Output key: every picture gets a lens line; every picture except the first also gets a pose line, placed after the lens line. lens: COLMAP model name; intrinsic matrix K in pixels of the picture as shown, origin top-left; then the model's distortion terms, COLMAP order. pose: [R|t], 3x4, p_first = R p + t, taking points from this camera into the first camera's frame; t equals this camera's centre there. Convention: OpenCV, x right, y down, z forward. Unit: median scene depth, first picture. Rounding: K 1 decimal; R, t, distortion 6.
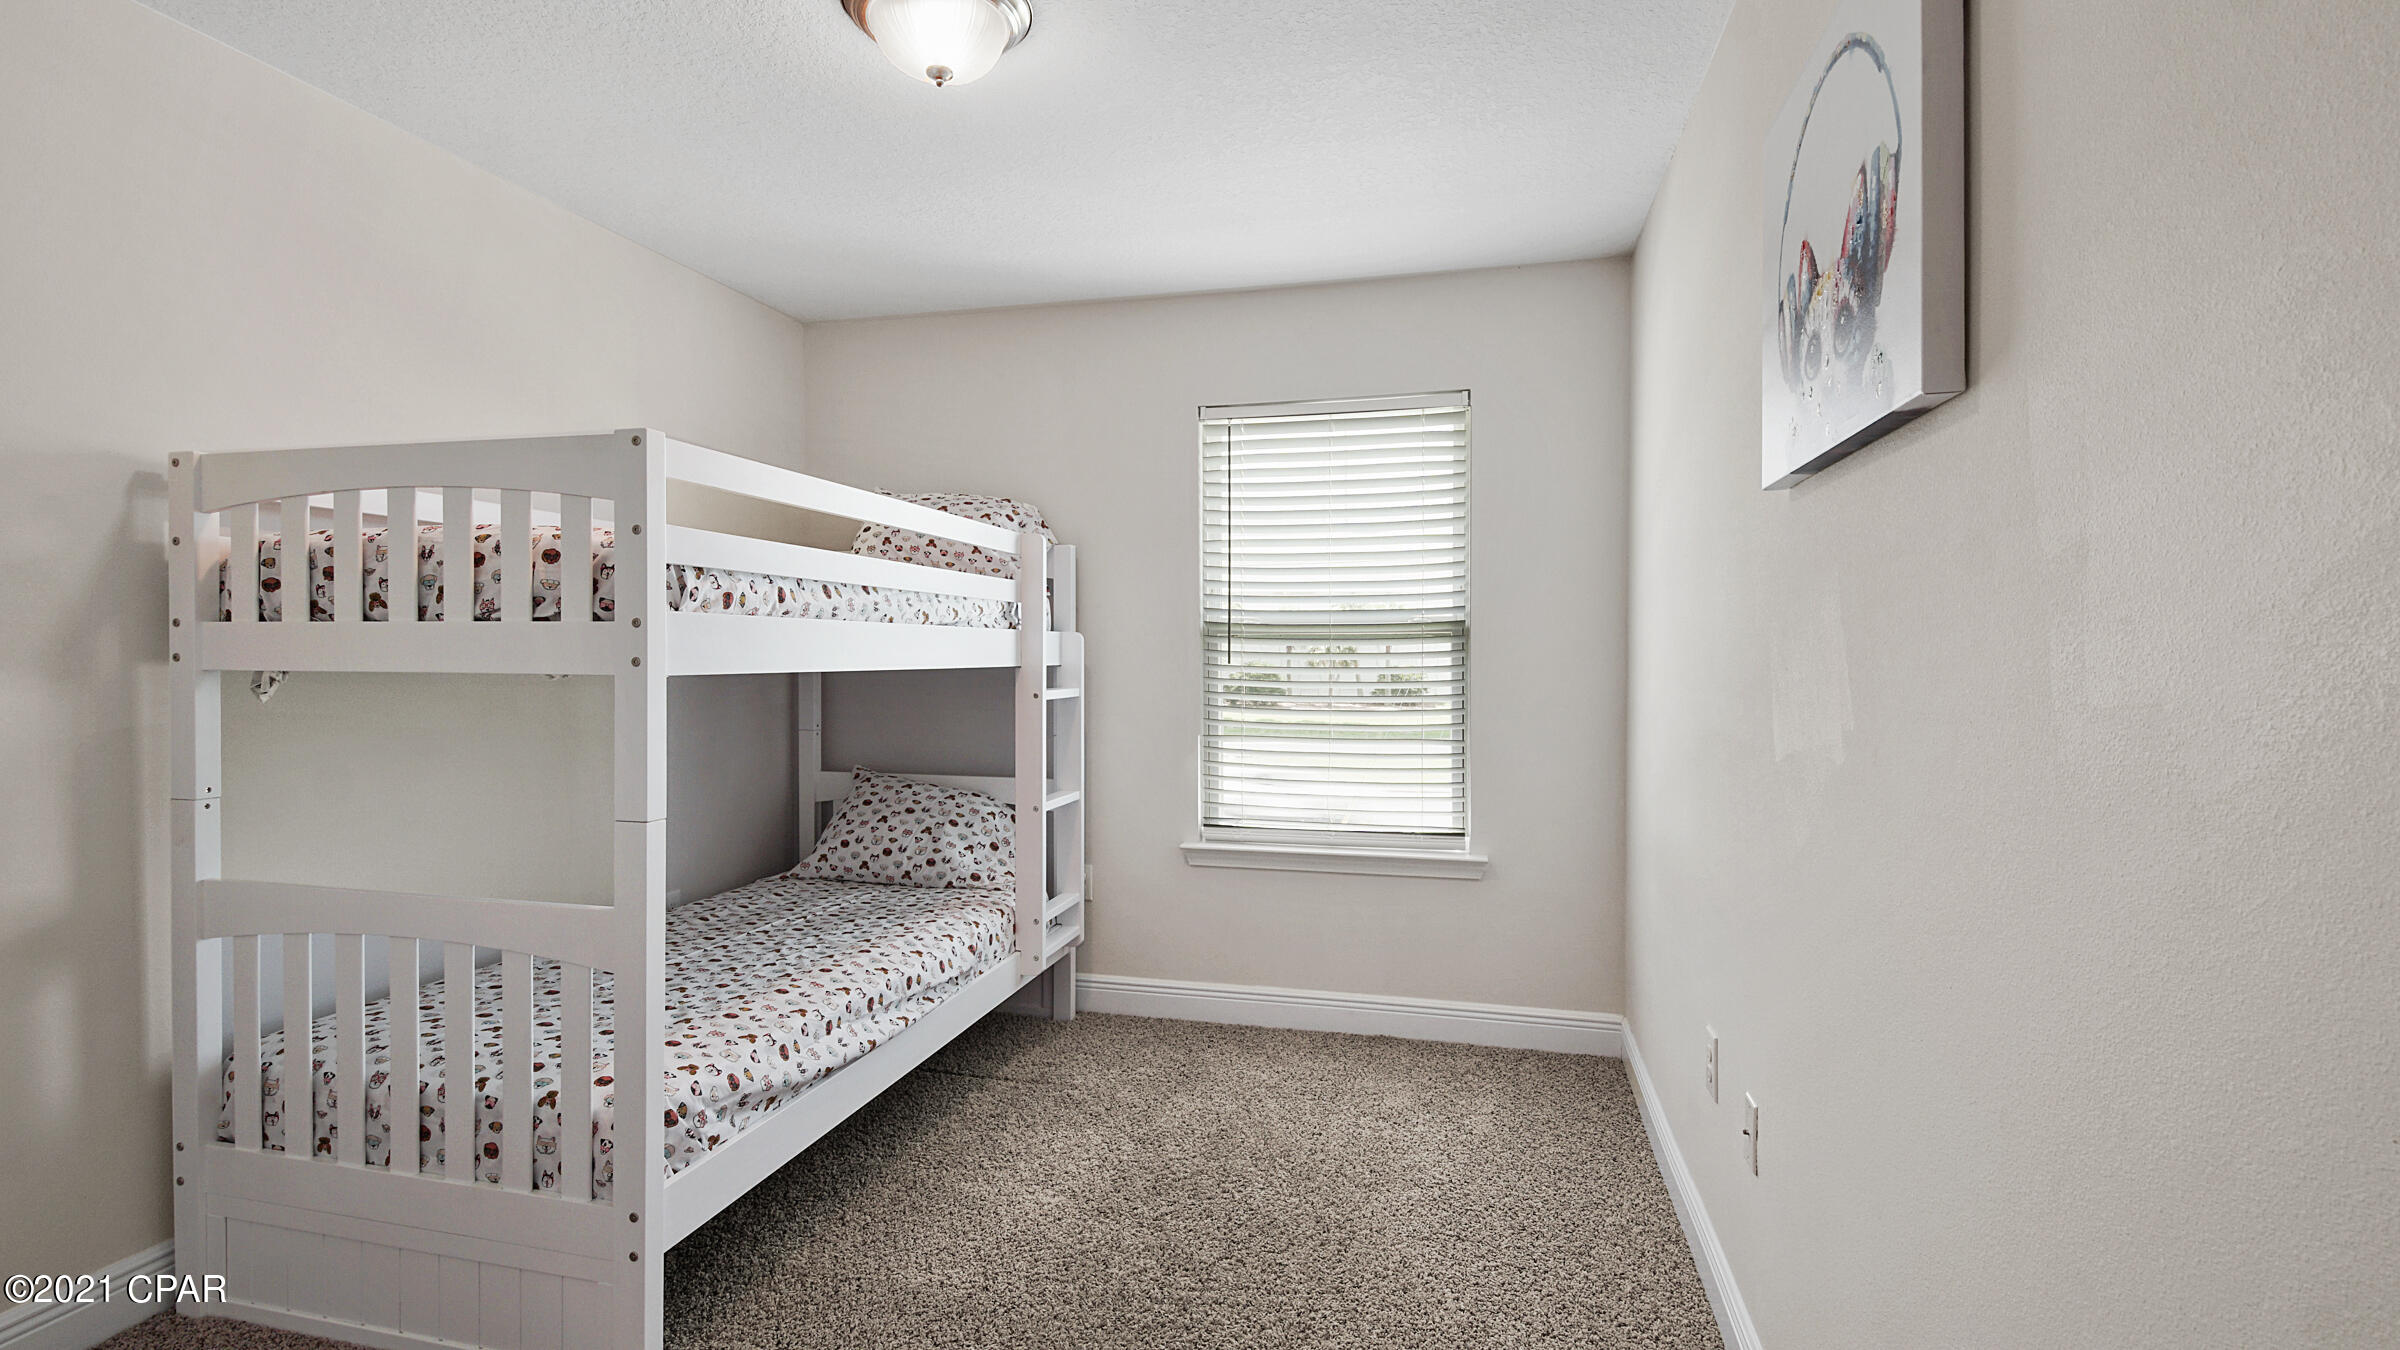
lens RADIAL K [[1043.3, 0, 1189.2], [0, 1043.3, 676.8], [0, 0, 1]] dist [0.015388, 0.000078]
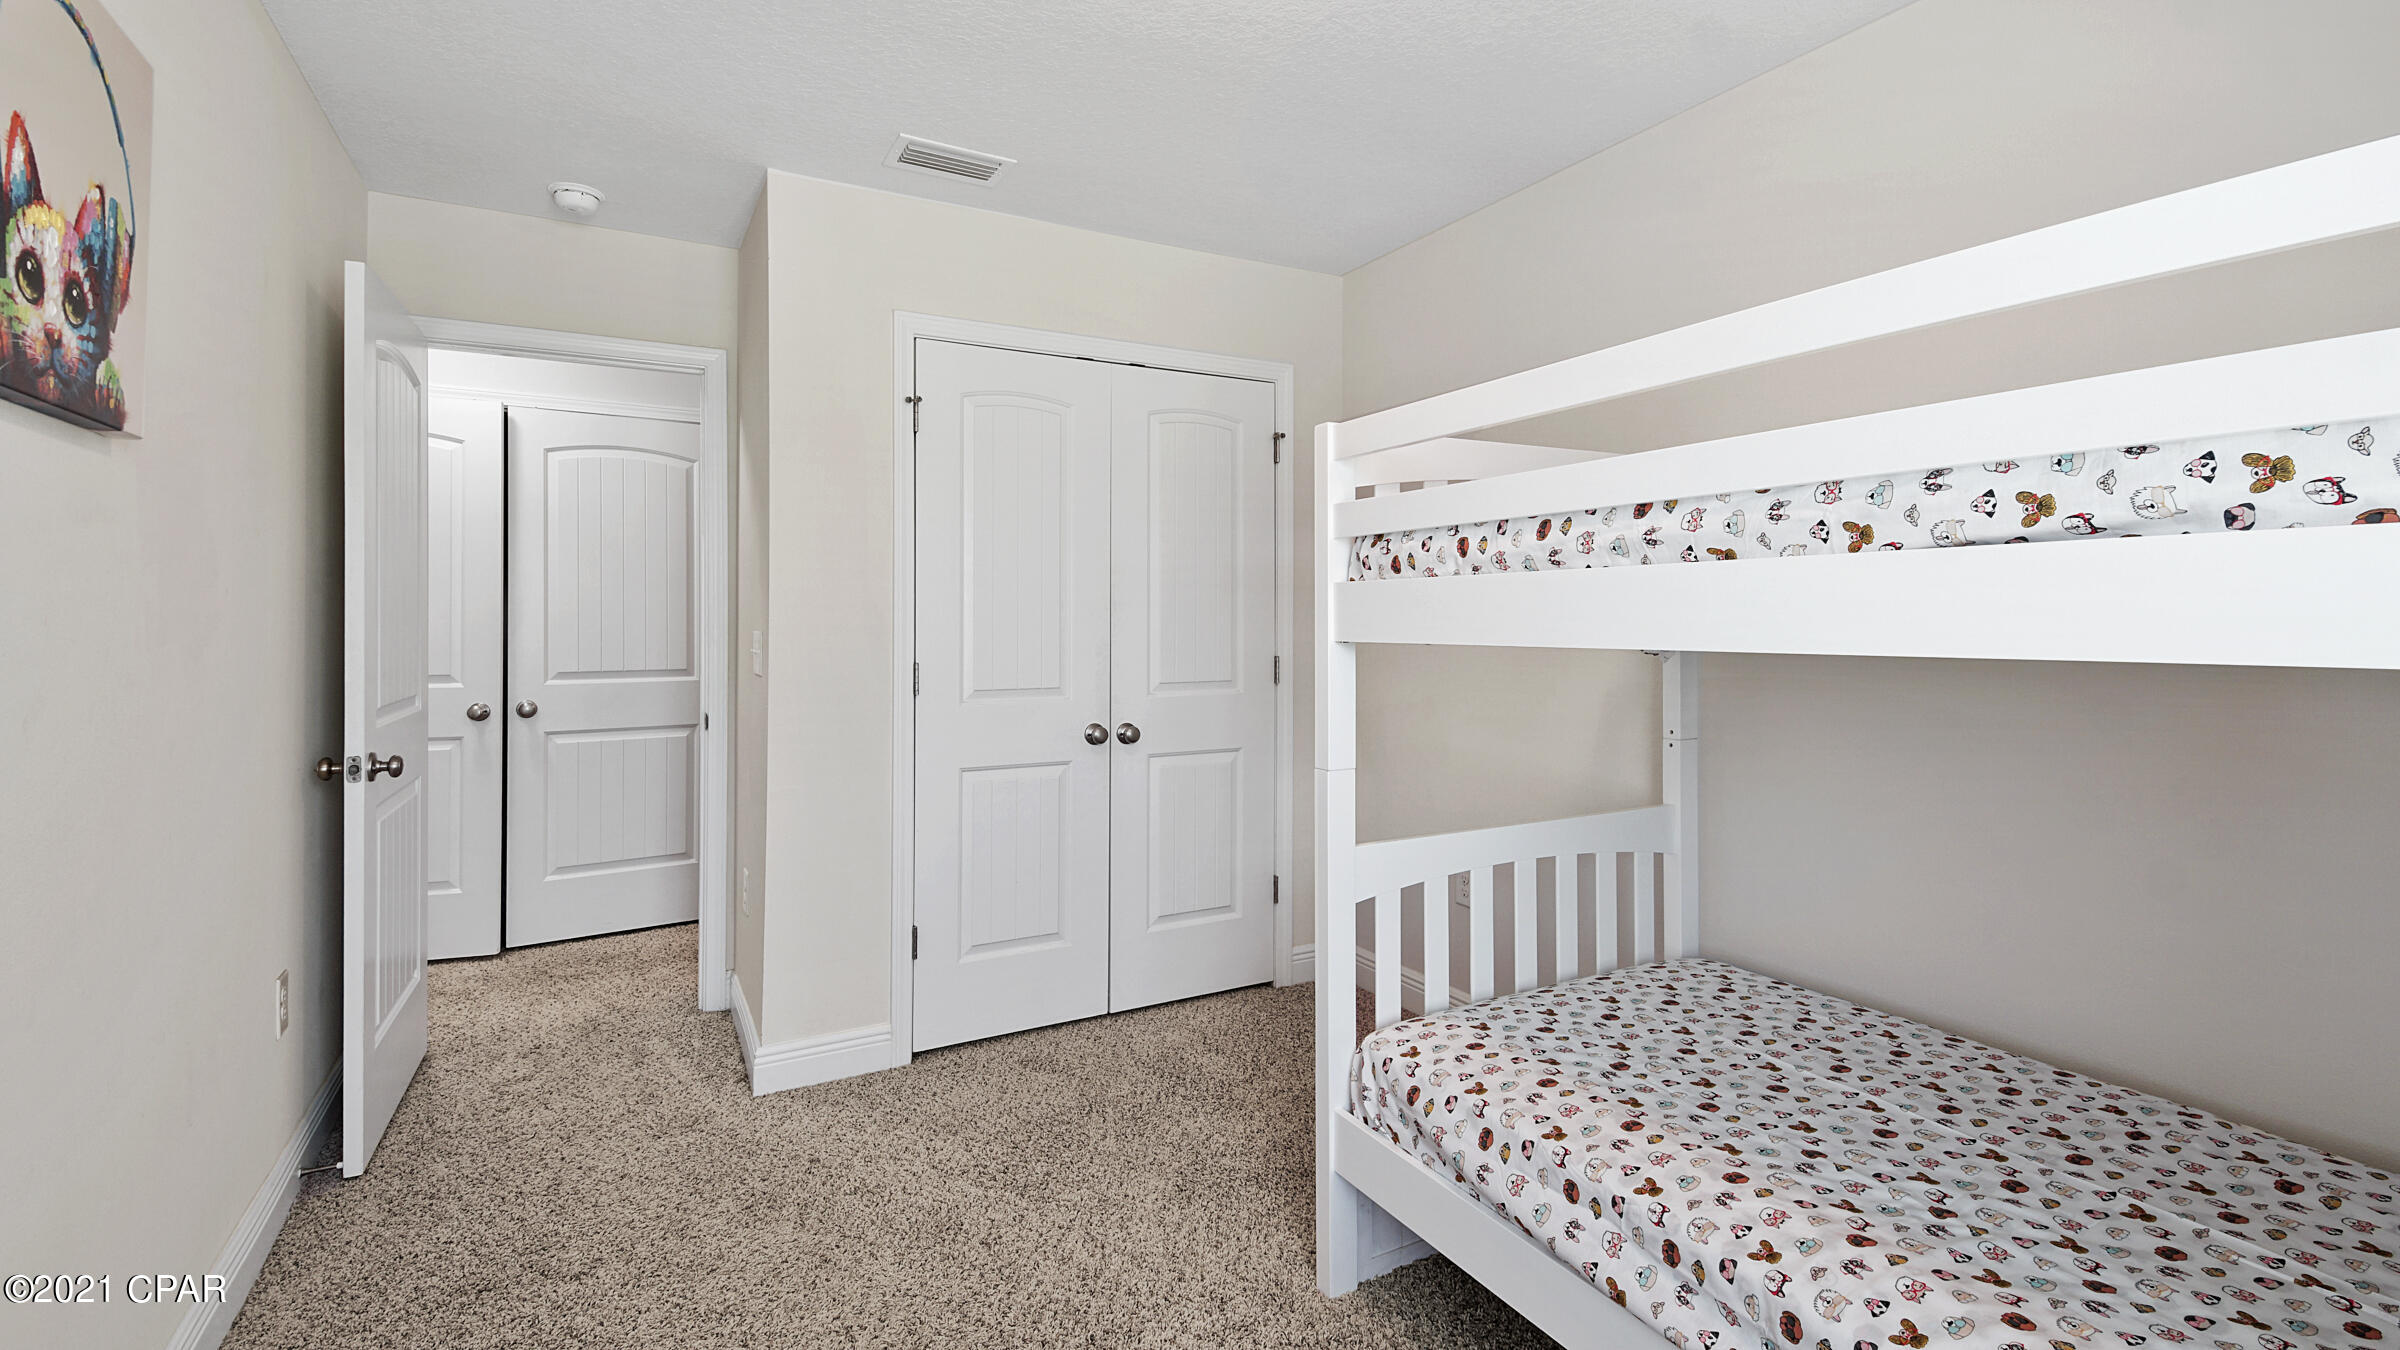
lens RADIAL K [[1058.0, 0, 1192.0], [0, 1058.0, 601.6], [0, 0, 1]] dist [0.011497, -0.000298]
pose [[-0.723527, -0.015851, -0.690114, 0.309289], [-0.014886, 0.999862, -0.007359, -0.026499], [0.690136, 0.004949, -0.723663, 1.391718]]
